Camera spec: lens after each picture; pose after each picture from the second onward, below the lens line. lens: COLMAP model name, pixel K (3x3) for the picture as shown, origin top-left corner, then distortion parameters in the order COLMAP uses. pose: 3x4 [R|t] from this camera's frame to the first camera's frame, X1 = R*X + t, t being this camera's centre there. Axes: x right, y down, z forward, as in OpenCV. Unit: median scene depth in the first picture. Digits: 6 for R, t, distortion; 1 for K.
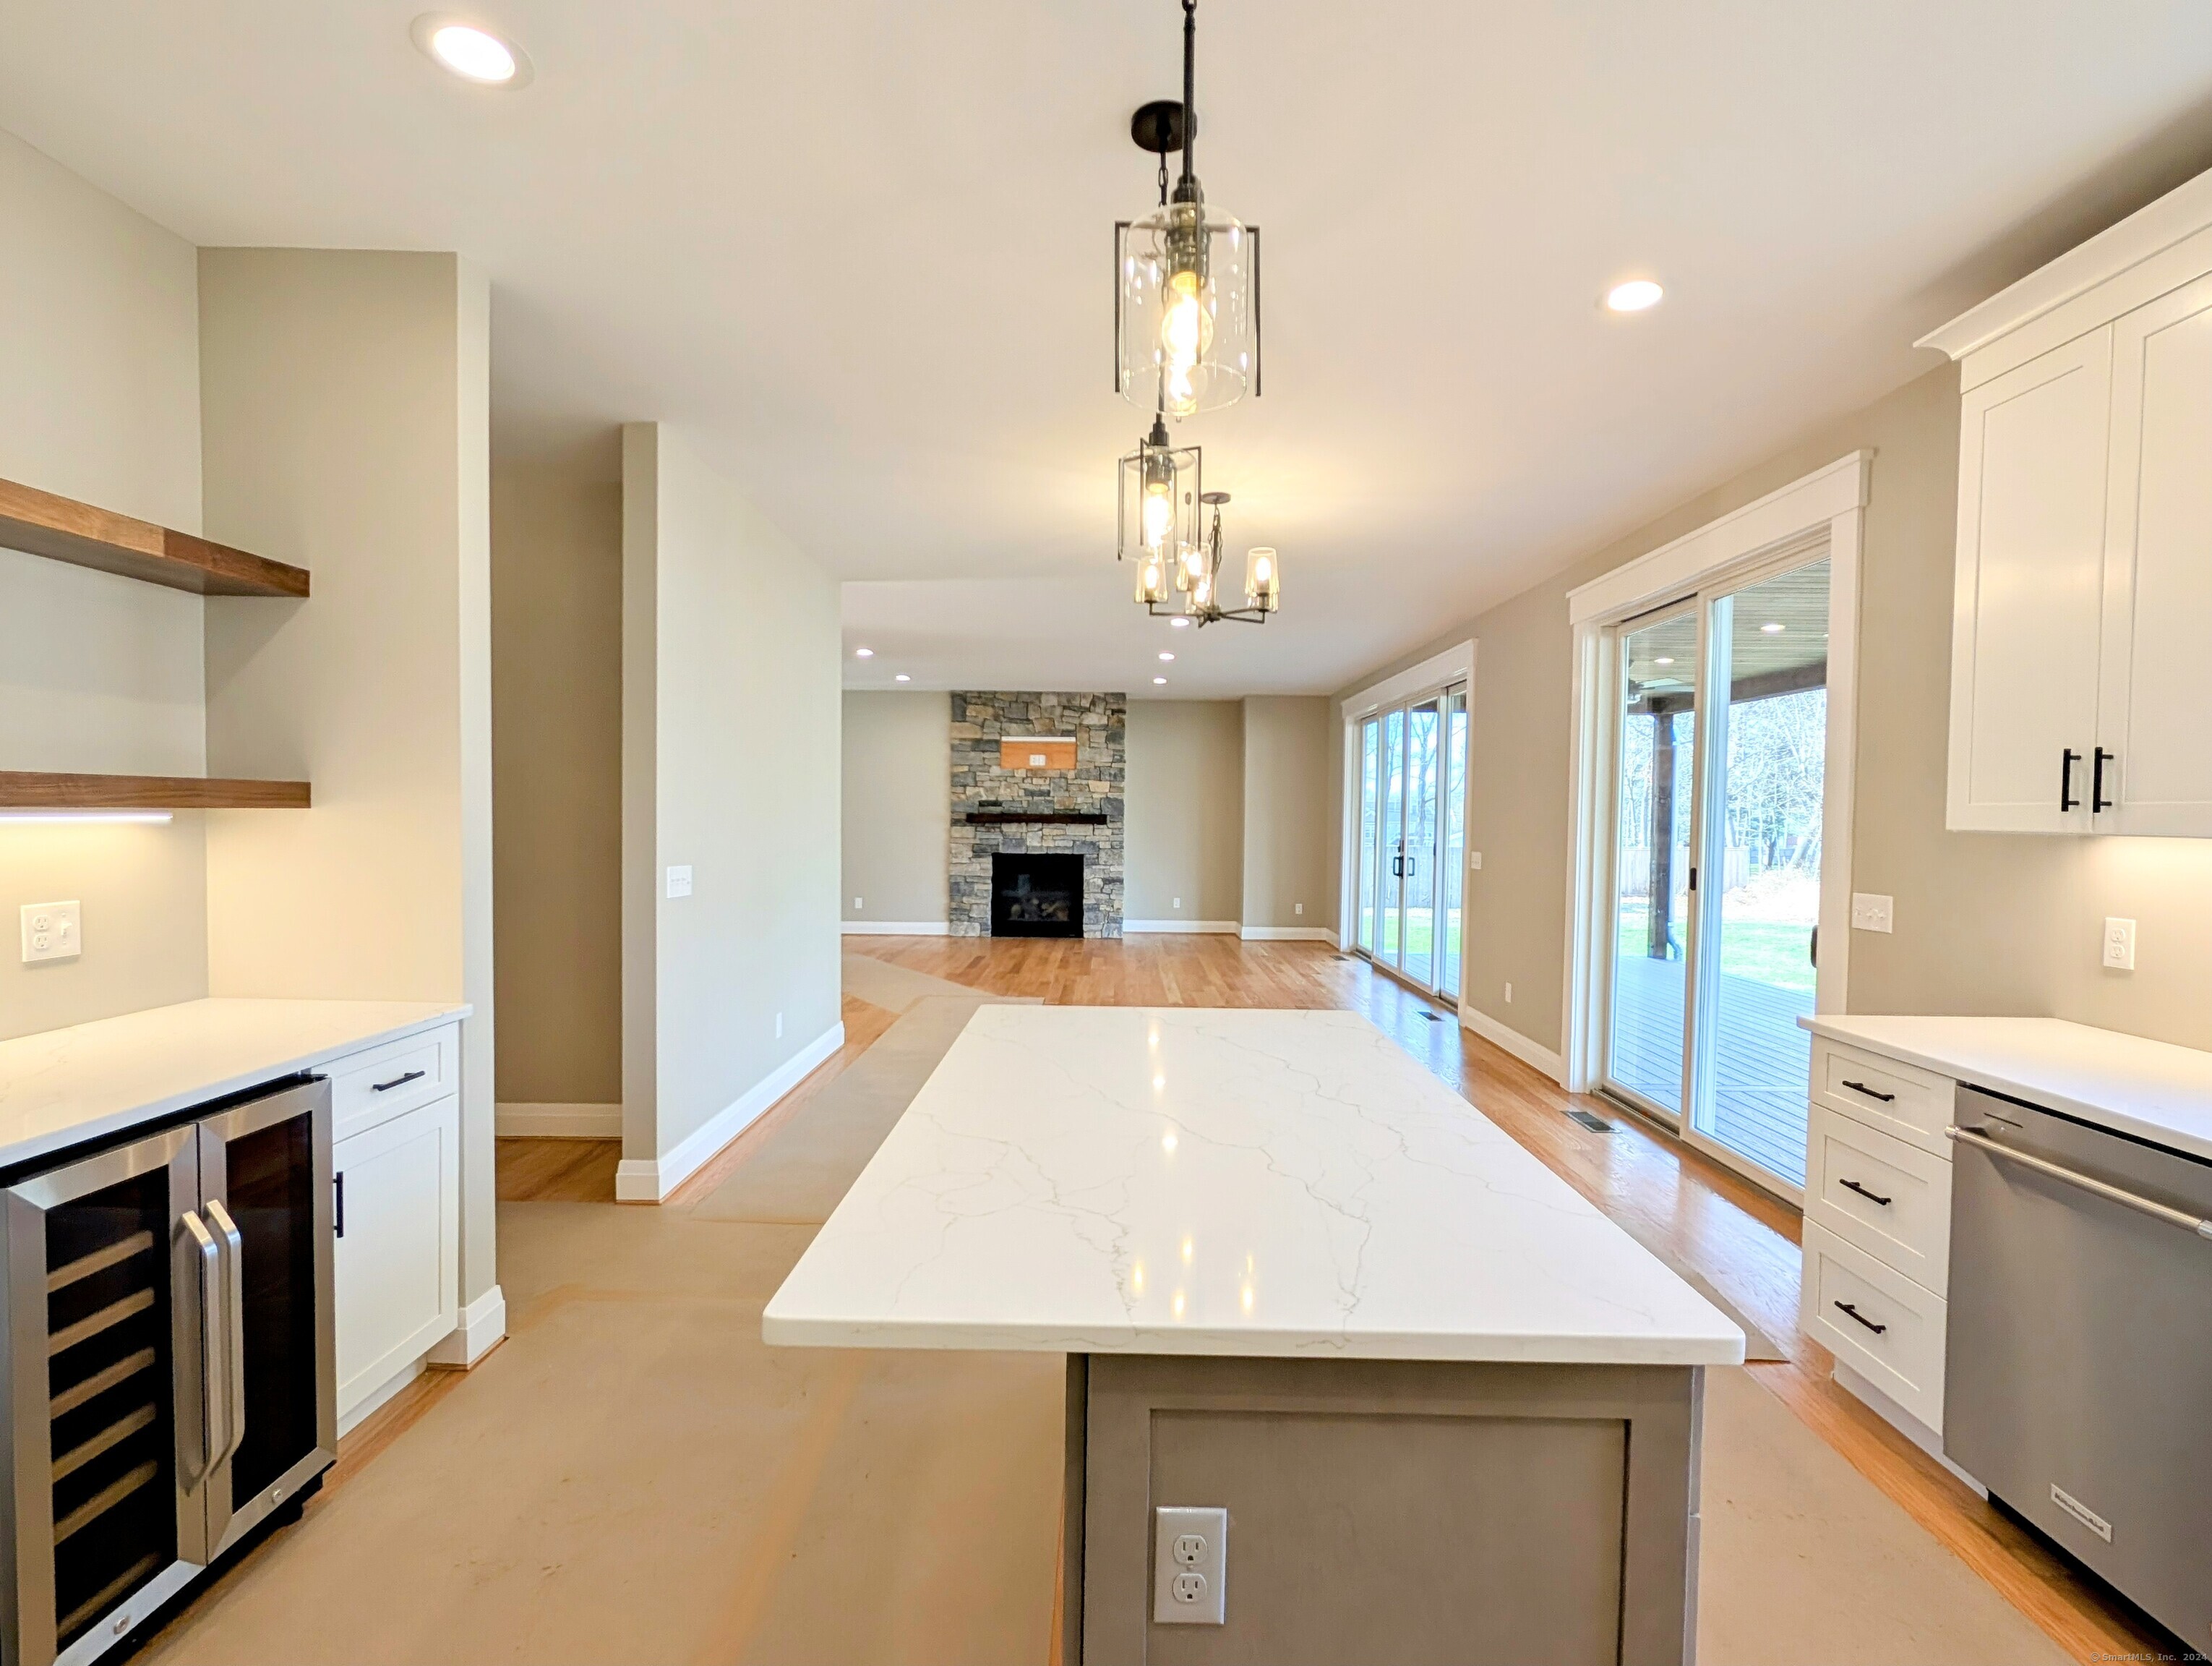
lens RADIAL K [[1024.7, 0, 1106.5], [0, 1024.7, 844.7], [0, 0, 1]] dist [-0.003693, 0.001271]
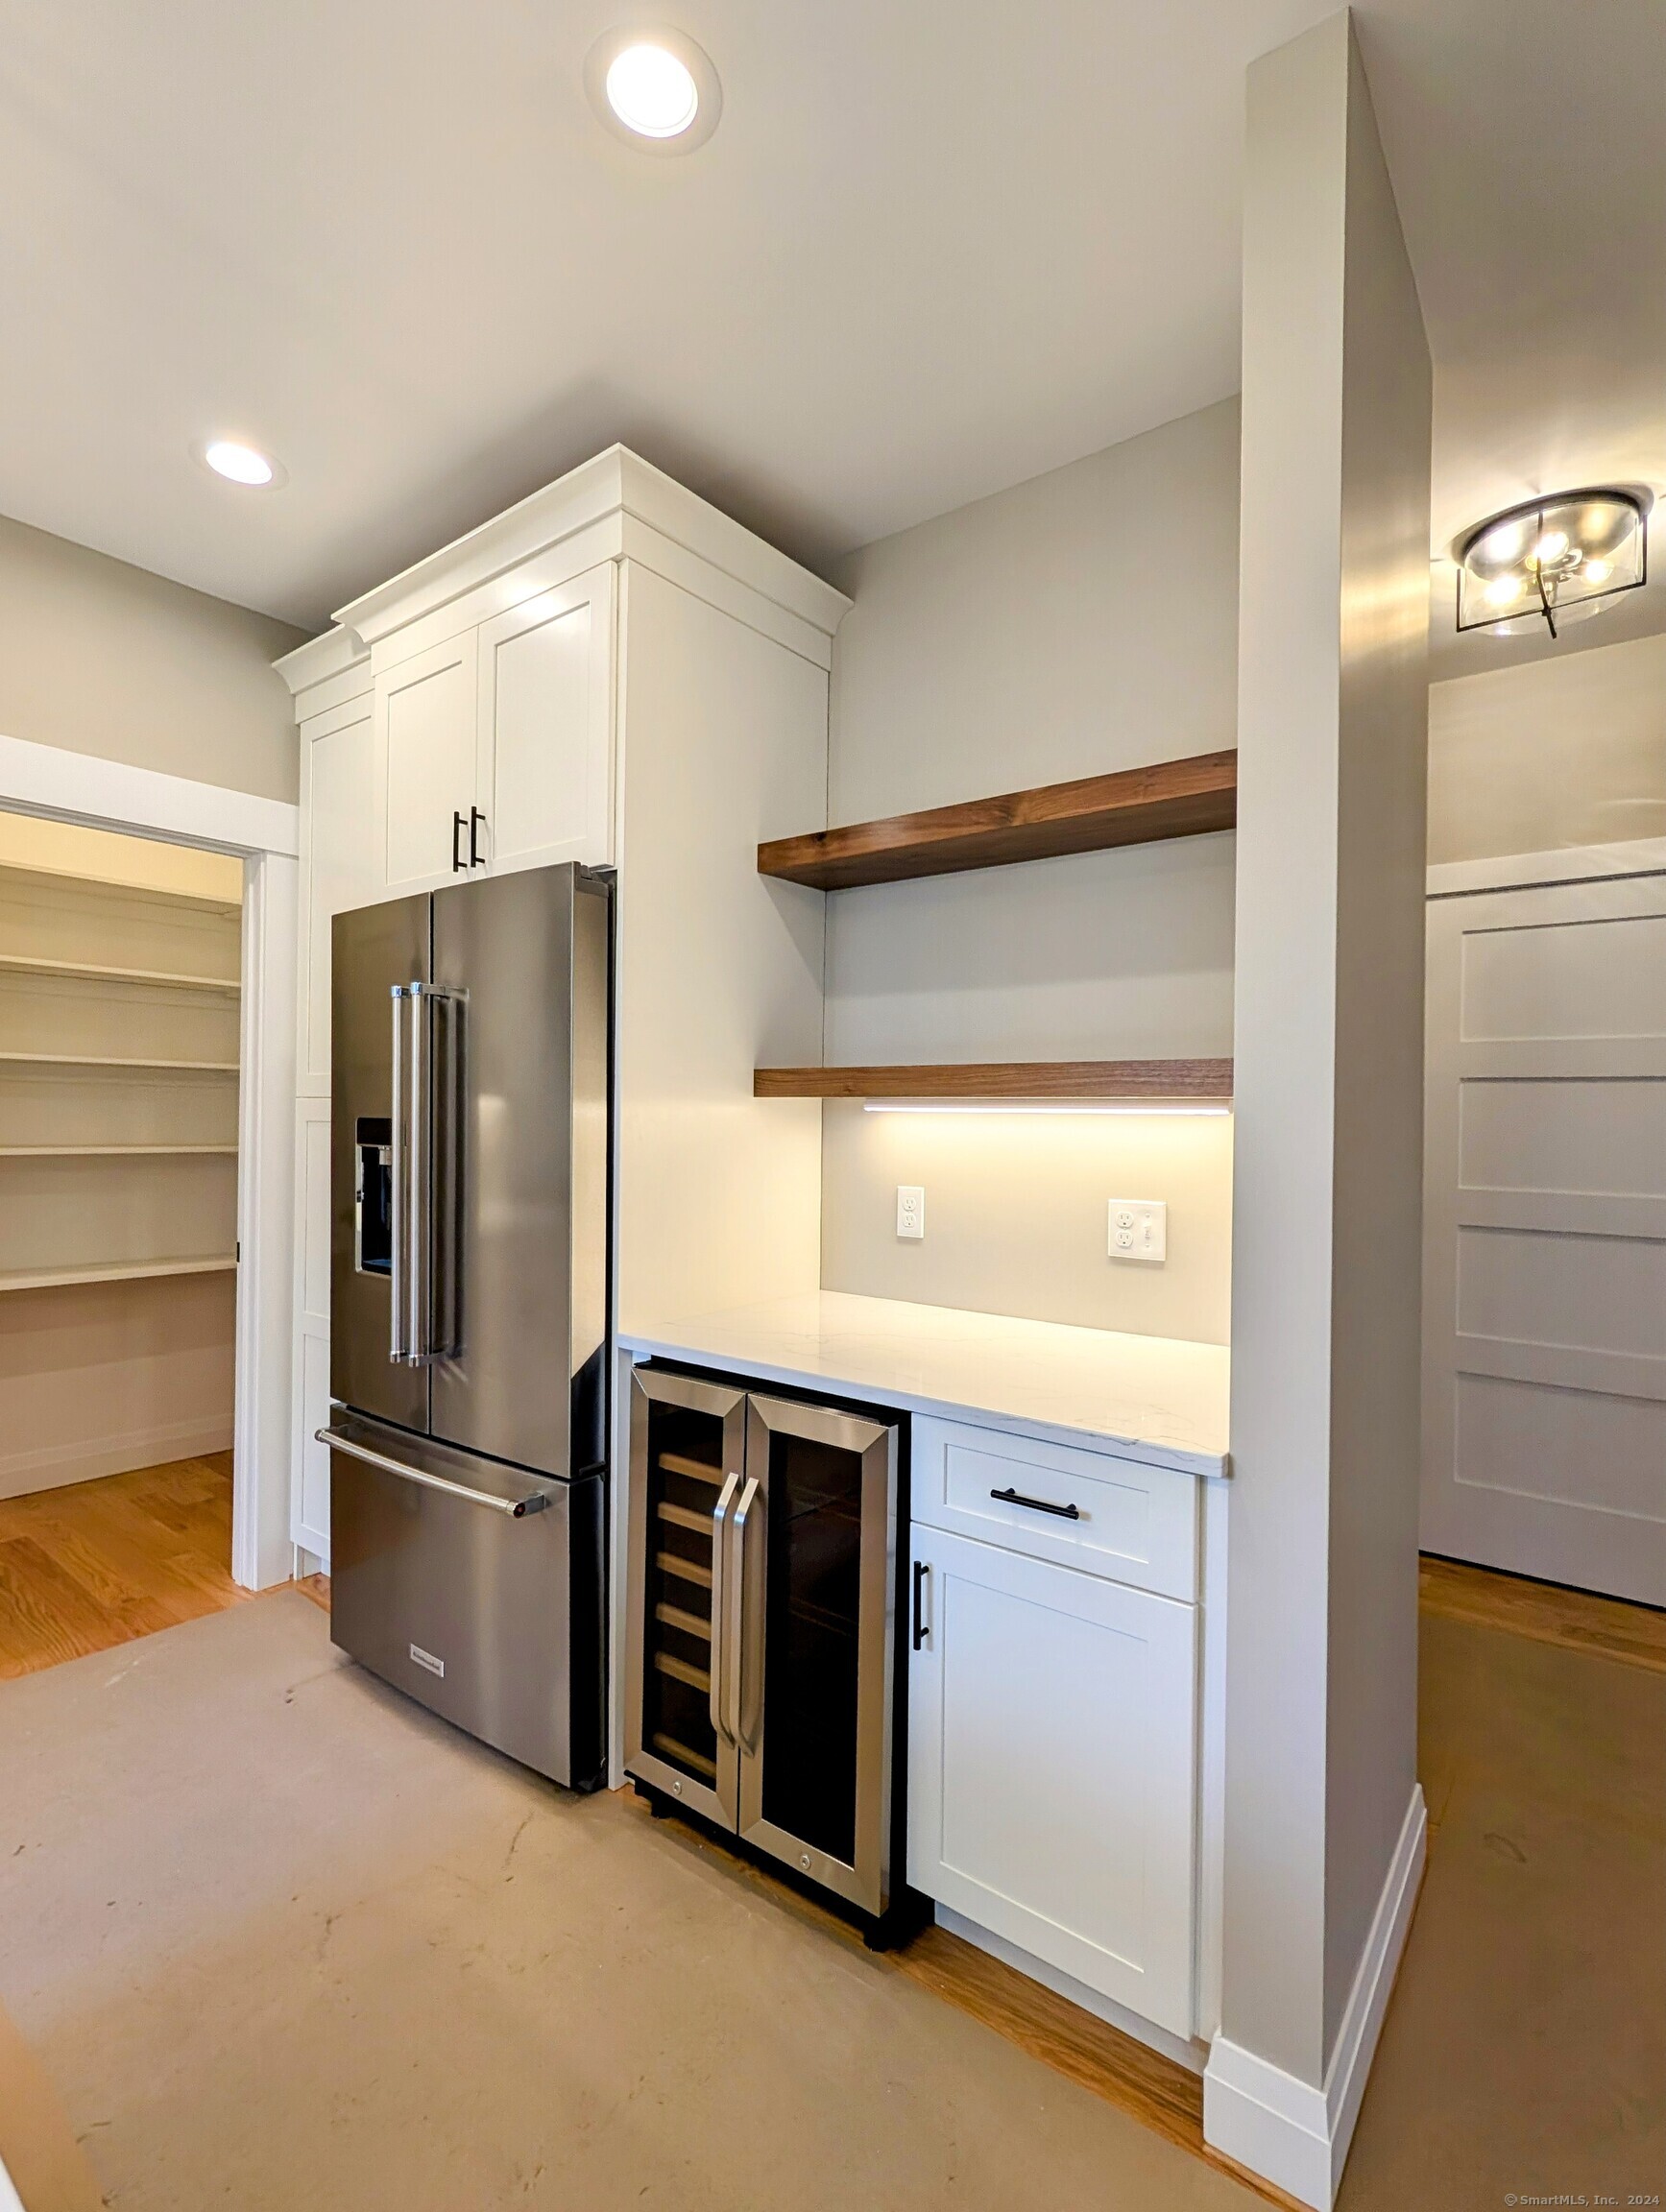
lens RADIAL K [[1024.6, 0, 827.2], [0, 1024.6, 1117.1], [0, 0, 1]] dist [-0.003693, 0.001271]
pose [[-0.610369, -0.024146, -0.791749, -0.078528], [-0.047403, 0.998857, 0.006081, -0.010816], [0.790698, 0.041243, -0.610816, 1.140096]]
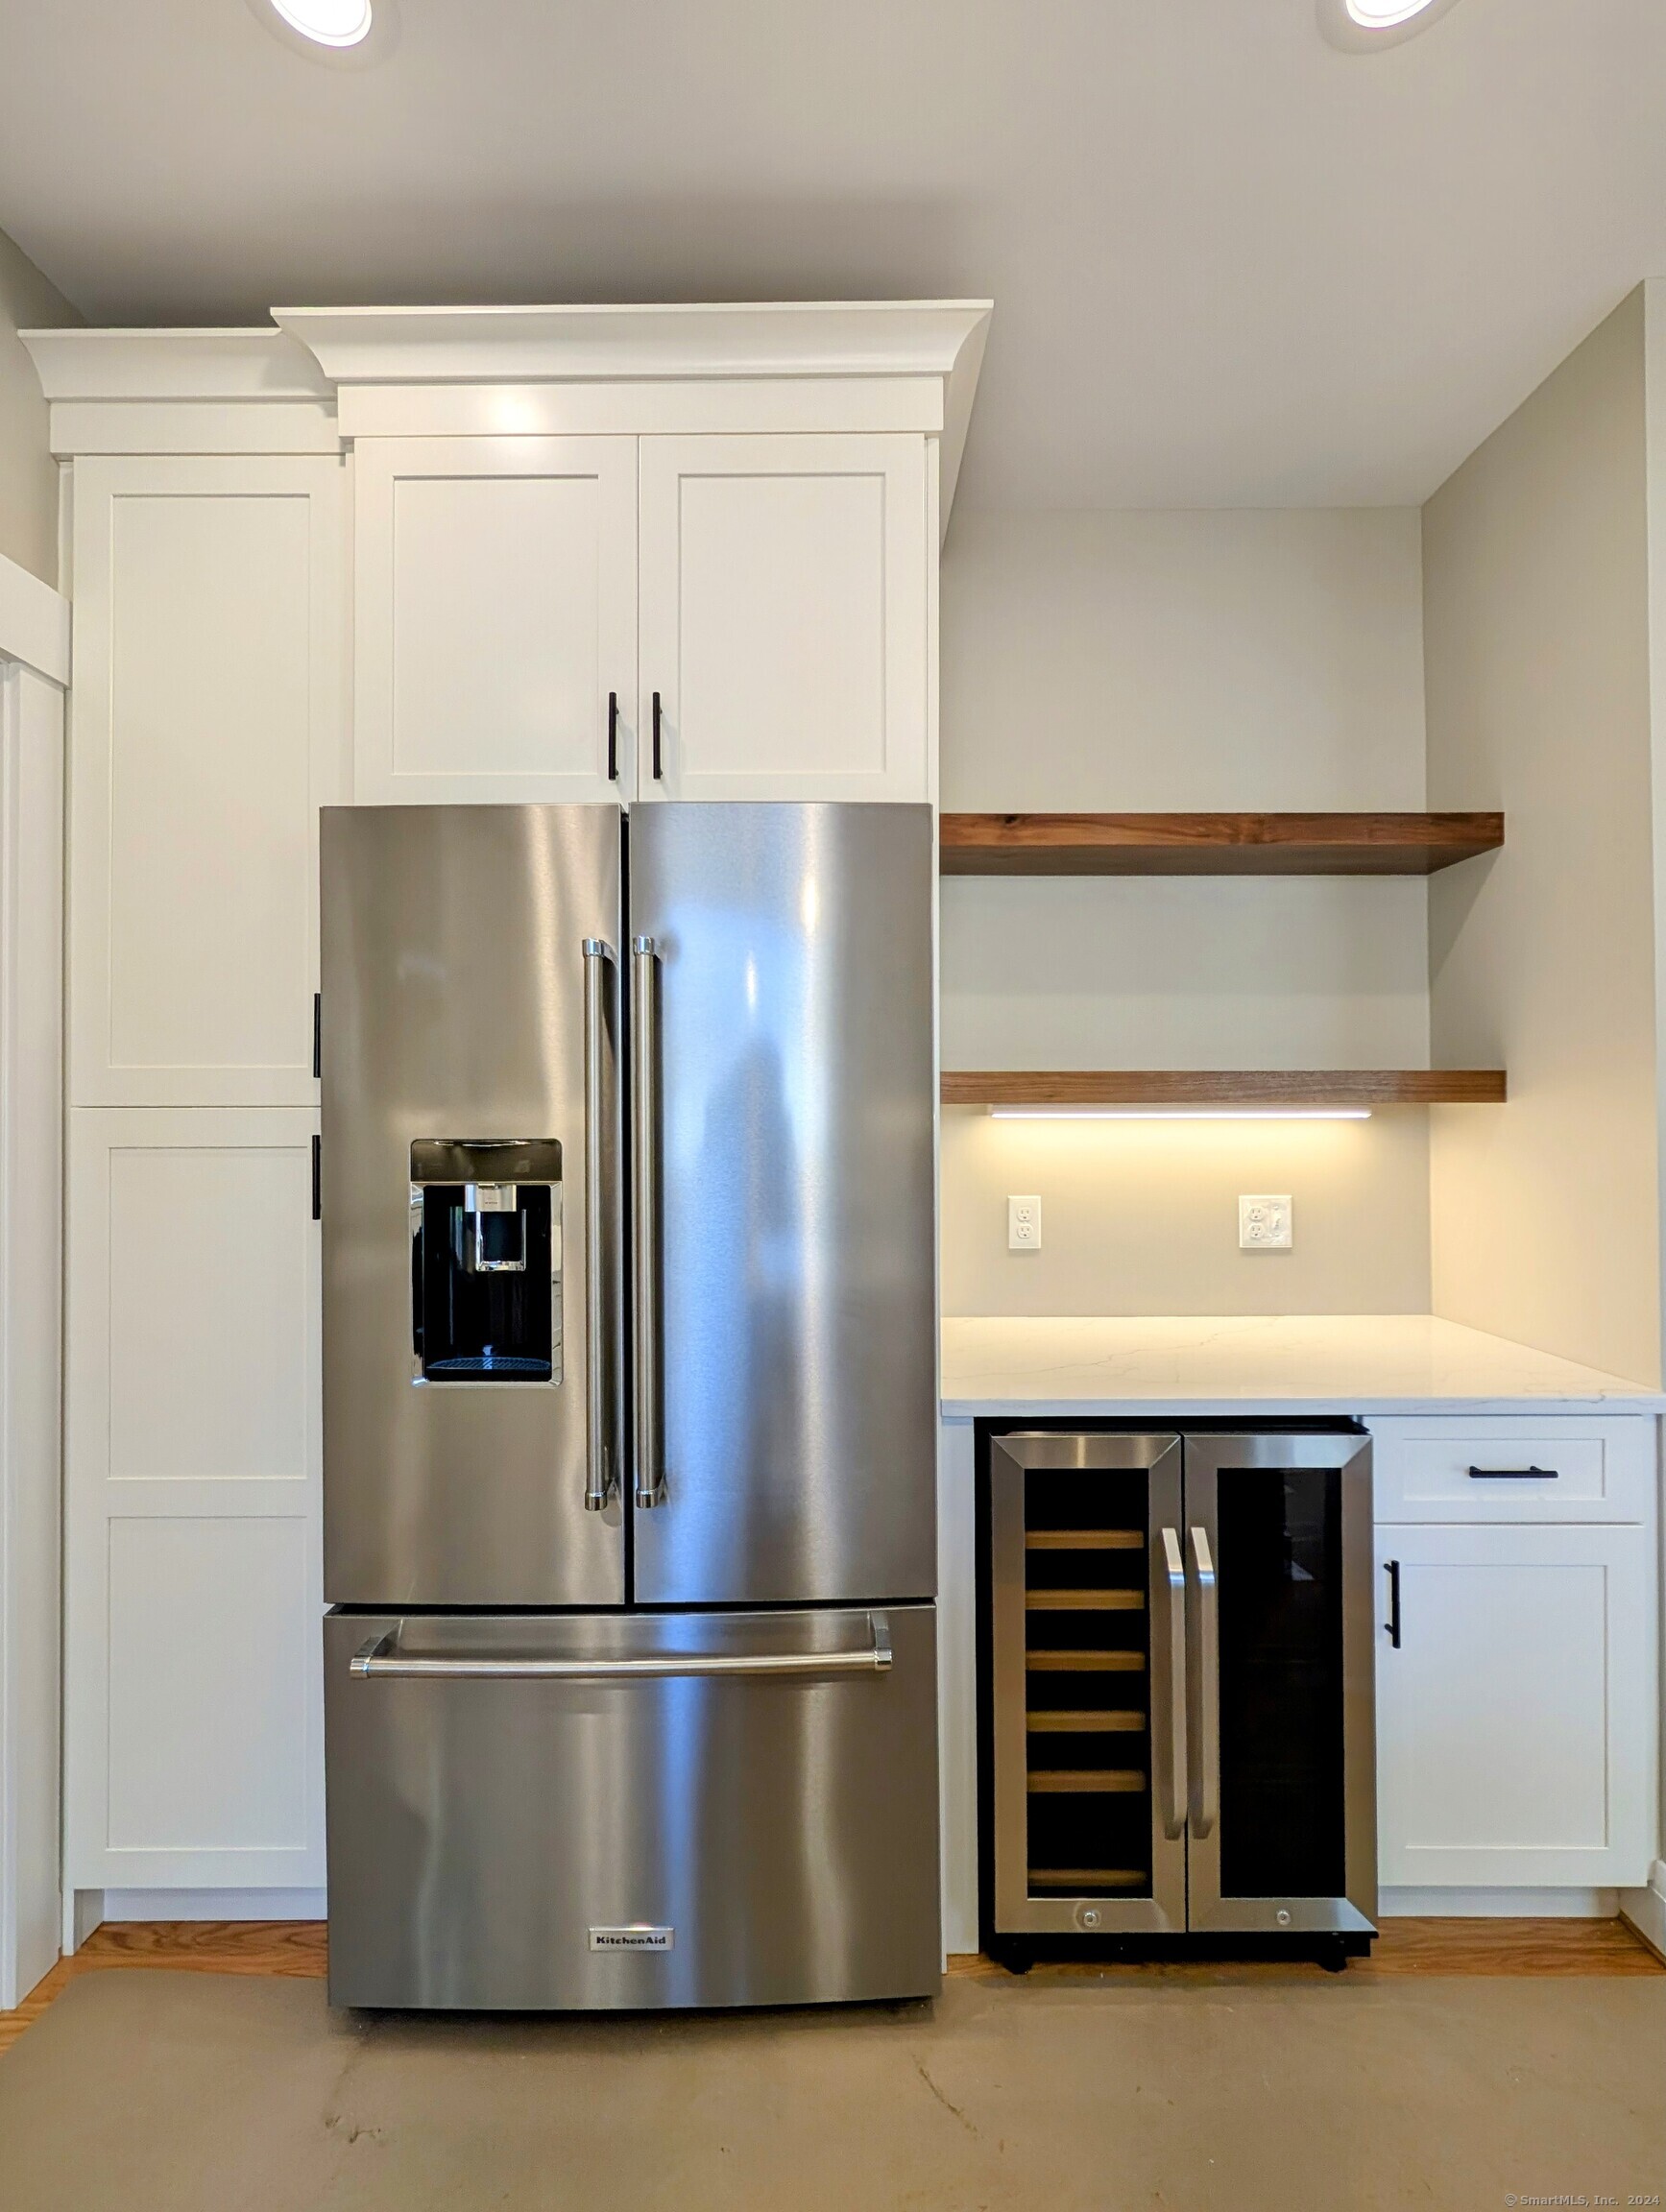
lens RADIAL K [[1024.6, 0, 826.4], [0, 1024.6, 1107.8], [0, 0, 1]] dist [-0.003693, 0.001271]
pose [[0.001426, -0.027138, -0.999631, 0.030365], [-0.029396, 0.999199, -0.027168, 0.007051], [0.999567, 0.029424, 0.000627, 0.454194]]
